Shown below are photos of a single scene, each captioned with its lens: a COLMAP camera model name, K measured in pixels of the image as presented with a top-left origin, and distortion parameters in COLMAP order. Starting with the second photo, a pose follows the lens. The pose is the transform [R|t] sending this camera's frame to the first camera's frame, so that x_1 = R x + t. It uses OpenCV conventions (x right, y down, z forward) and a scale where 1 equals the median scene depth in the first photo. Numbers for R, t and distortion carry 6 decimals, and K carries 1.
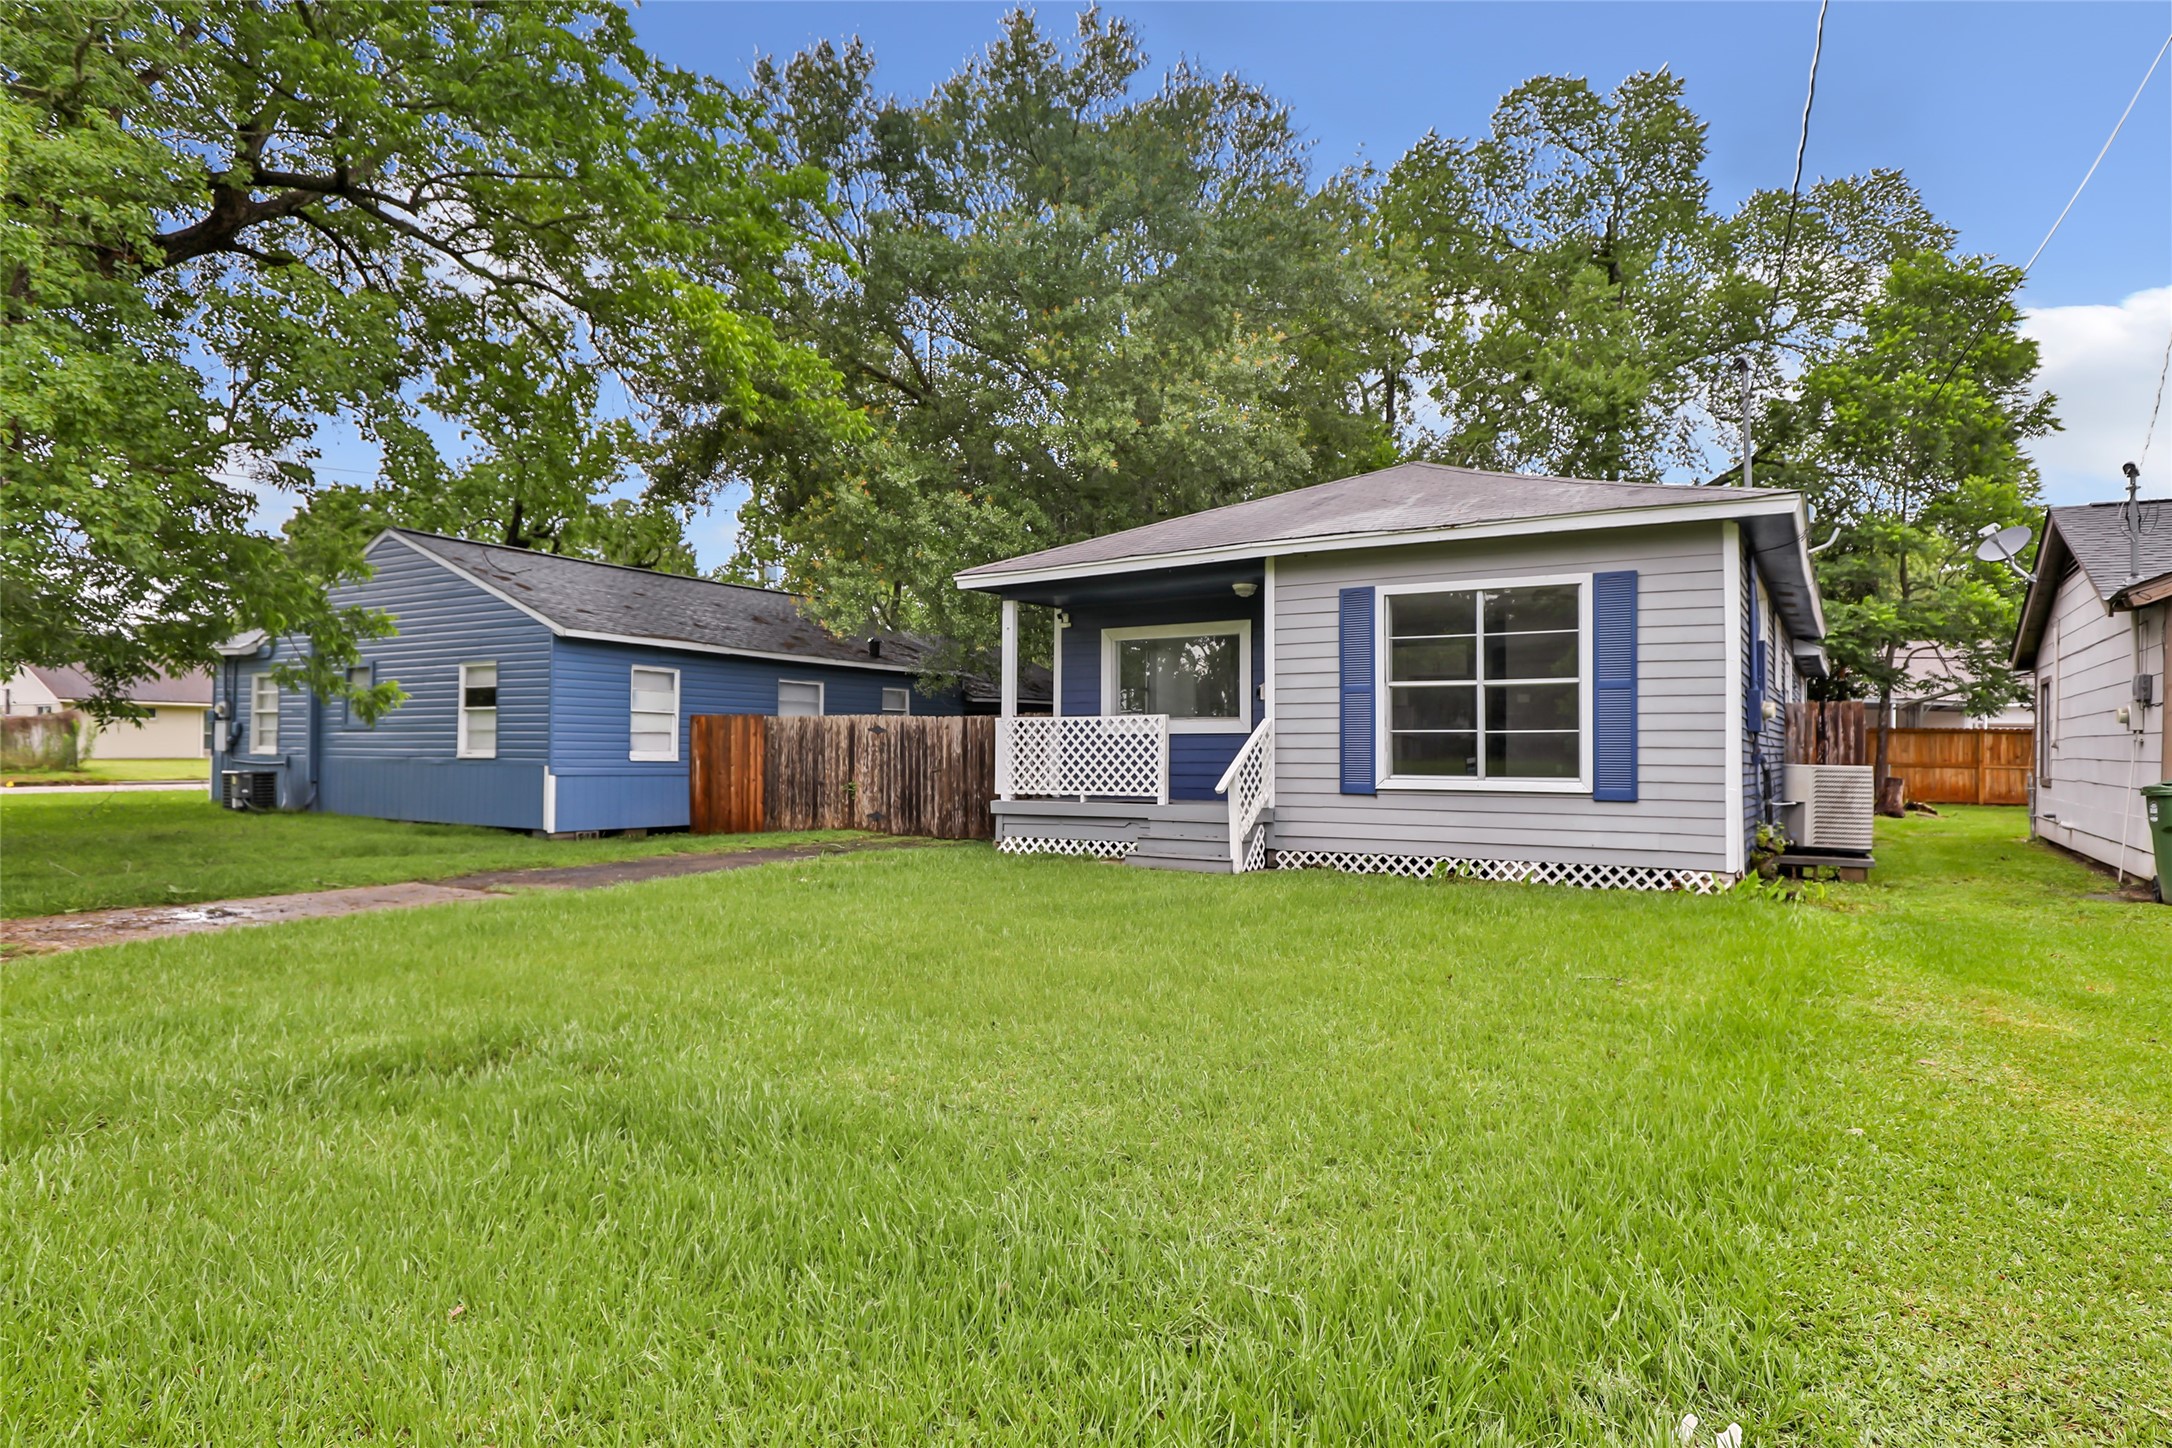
lens RADIAL K [[1248.2, 0, 1092.1], [0, 1248.2, 720.2], [0, 0, 1]] dist [-0.015650, -0.000825]
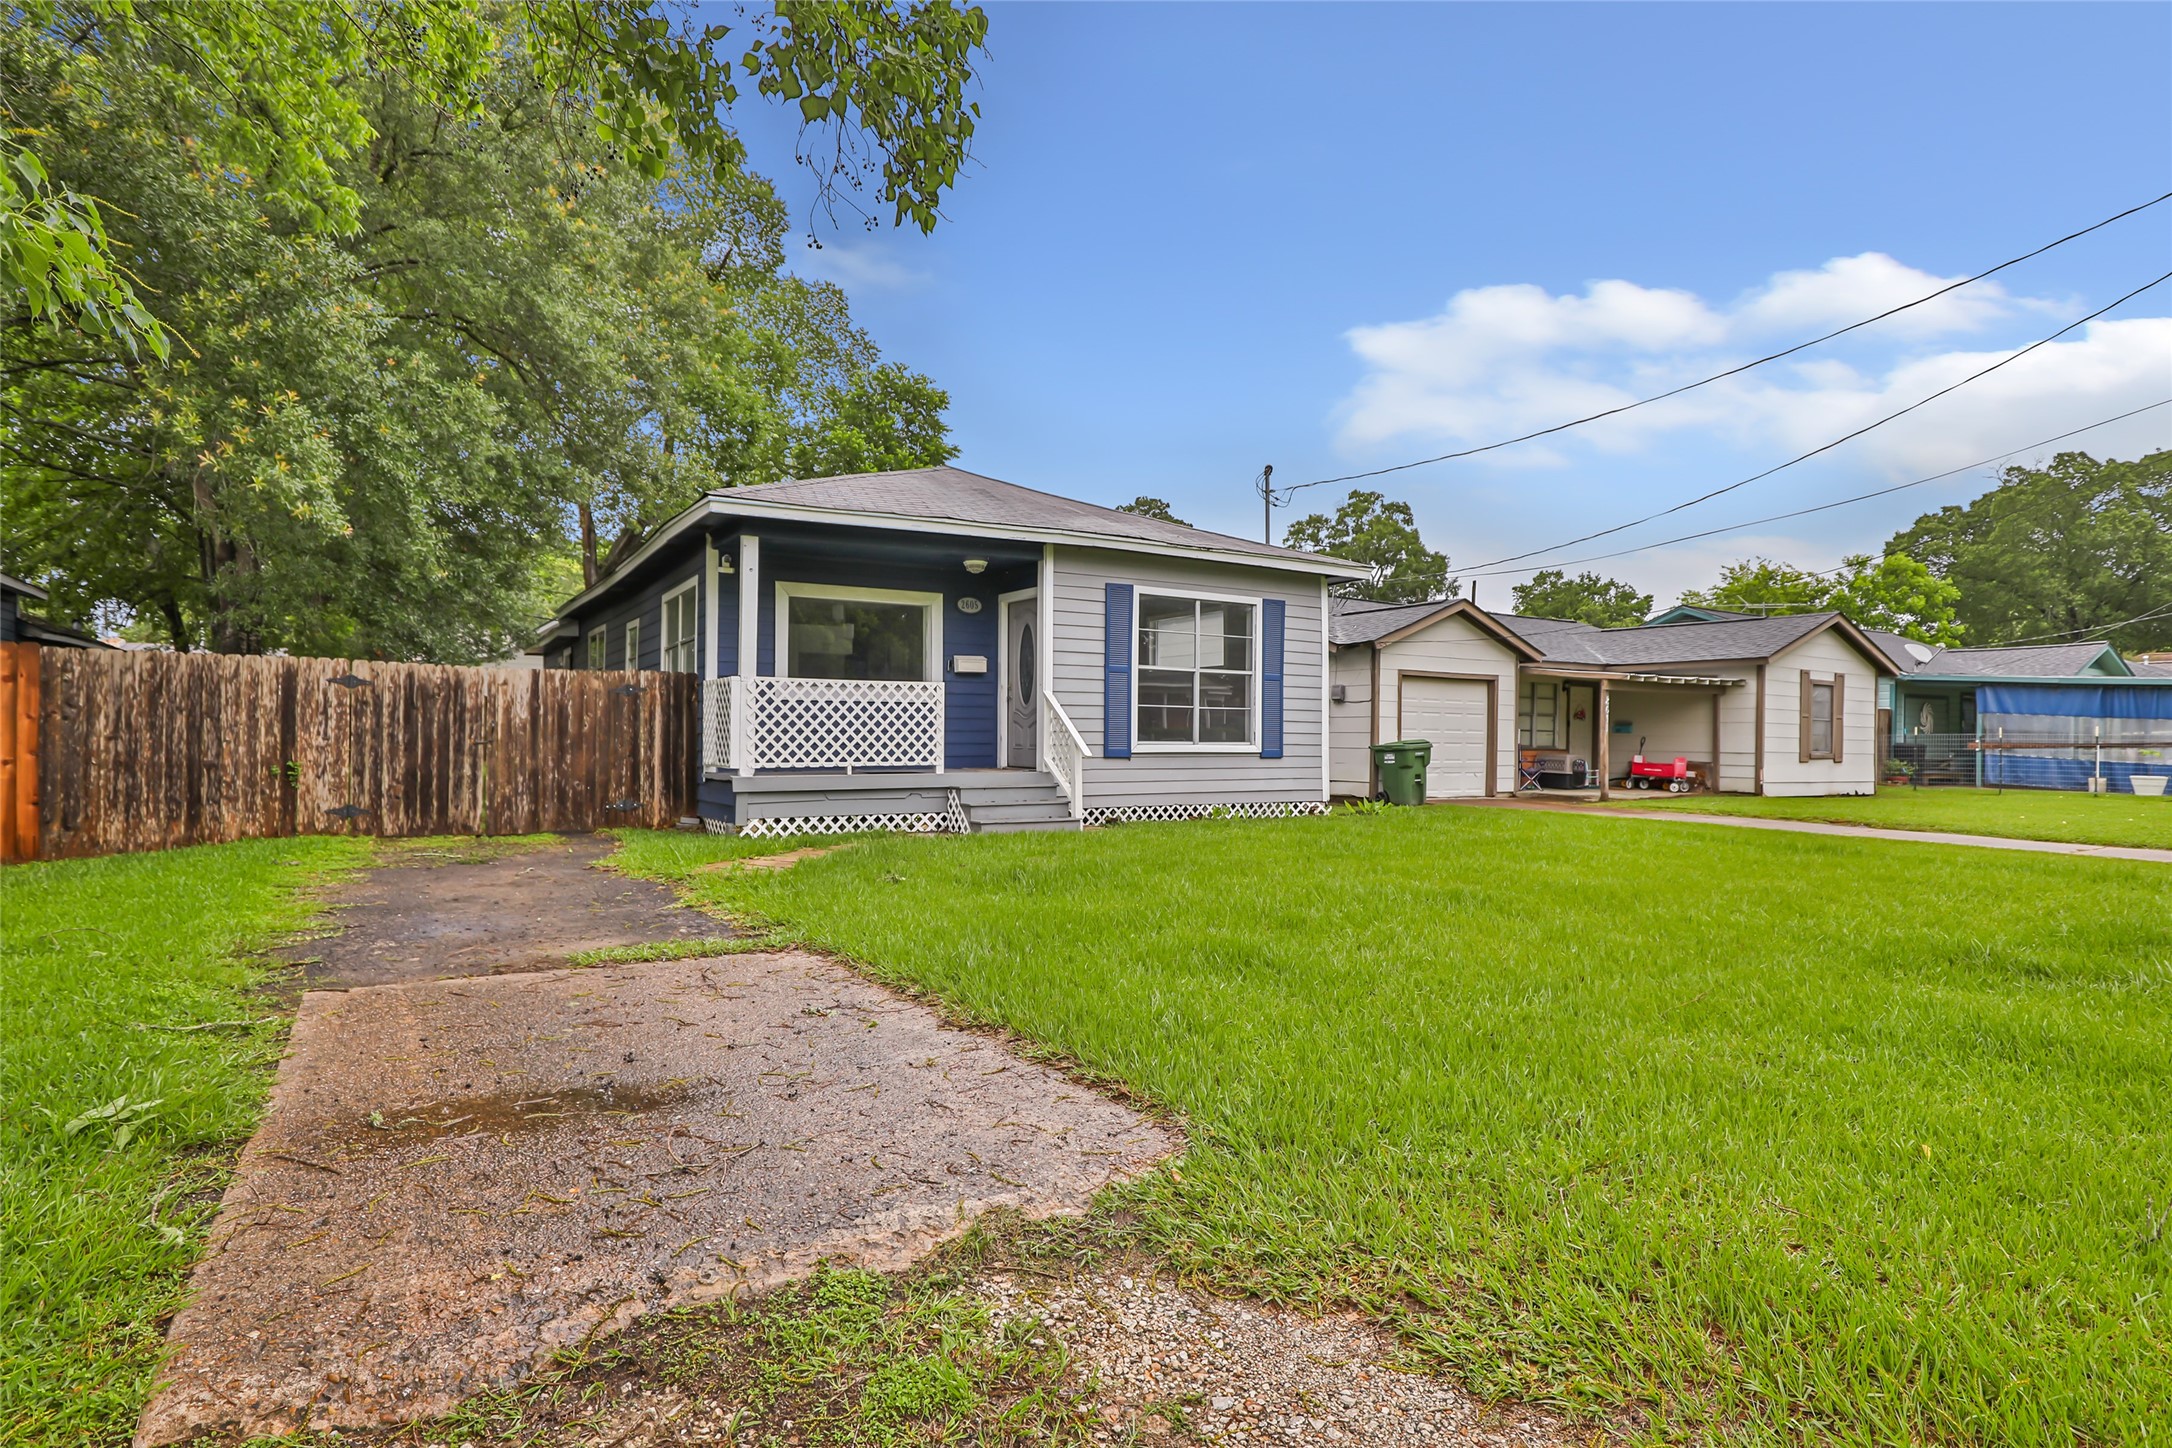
lens RADIAL K [[1117.3, 0, 1081.4], [0, 1117.3, 725.8], [0, 0, 1]] dist [-0.002496, 0.000427]
pose [[0.448049, 0.007594, 0.893977, -0.665457], [-0.028902, 0.999564, 0.005995, 0.020607], [-0.893542, -0.028524, 0.448074, 0.487014]]
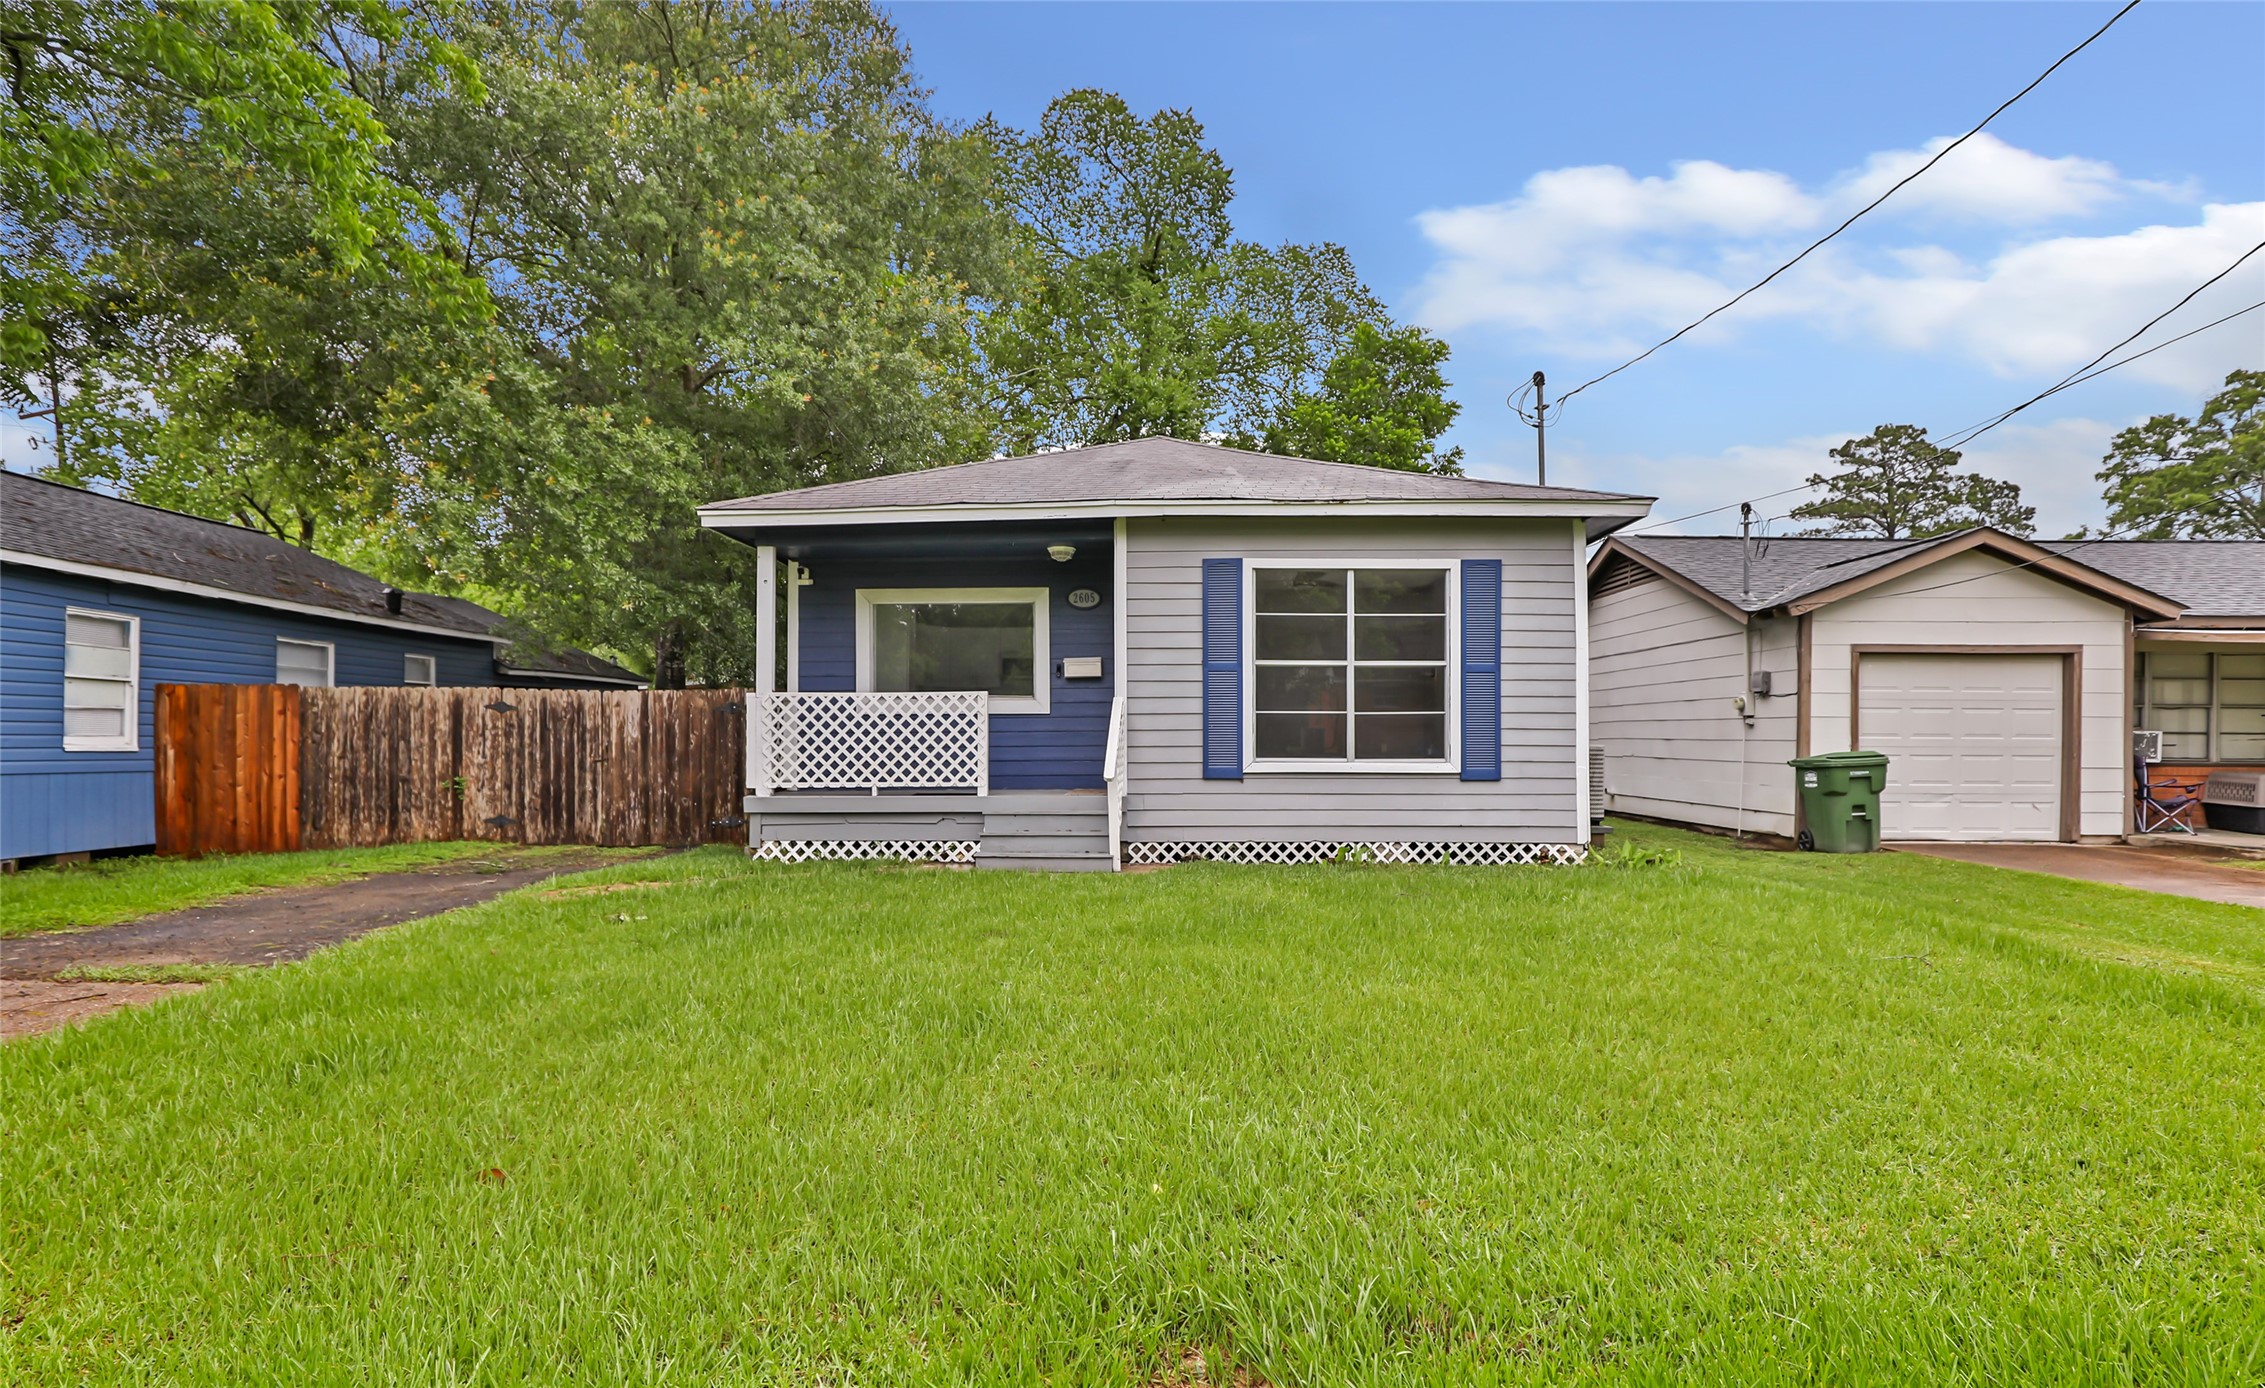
lens RADIAL K [[1207.7, 0, 1117.4], [0, 1207.7, 726.7], [0, 0, 1]] dist [-0.015302, -0.000635]
pose [[0.860502, 0.000575, 0.509447, -0.279940], [-0.009539, 0.999842, 0.014984, 0.006306], [-0.509358, -0.017754, 0.860372, 0.228035]]
